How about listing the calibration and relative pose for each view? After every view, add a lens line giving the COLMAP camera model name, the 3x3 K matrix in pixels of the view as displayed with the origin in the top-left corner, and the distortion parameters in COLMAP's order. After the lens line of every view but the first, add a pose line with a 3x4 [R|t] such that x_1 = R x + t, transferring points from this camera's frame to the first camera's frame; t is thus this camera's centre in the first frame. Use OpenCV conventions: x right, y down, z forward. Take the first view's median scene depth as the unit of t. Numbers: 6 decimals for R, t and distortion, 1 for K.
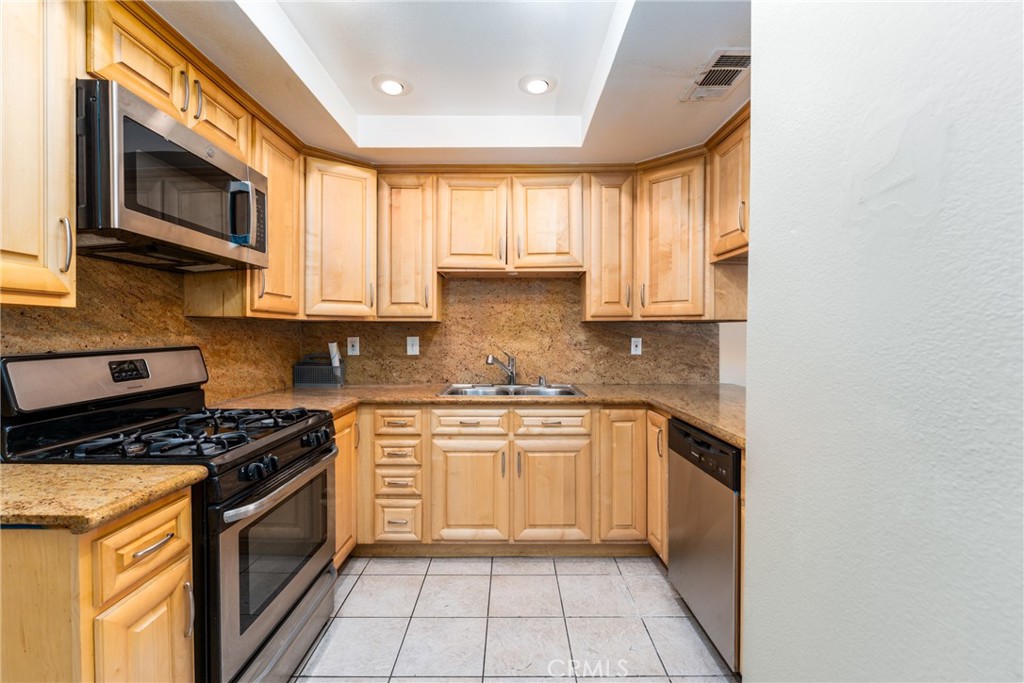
lens RADIAL K [[439.8, 0, 513.9], [0, 439.8, 338.6], [0, 0, 1]] dist [0.000079, 0.000458]
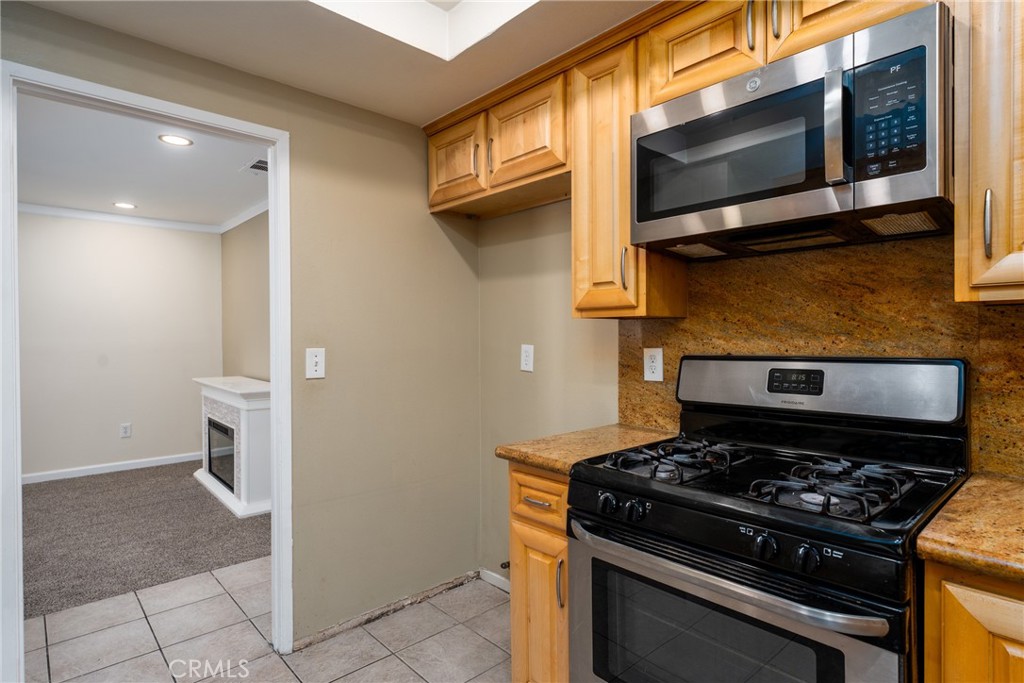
lens RADIAL K [[537.3, 0, 515.4], [0, 537.3, 341.3], [0, 0, 1]] dist [0.002425, 0.001937]
pose [[-0.735516, 0.007680, -0.677464, 0.186636], [-0.004830, 0.999851, 0.016578, -0.016649], [0.677491, 0.015466, -0.735369, 1.337882]]
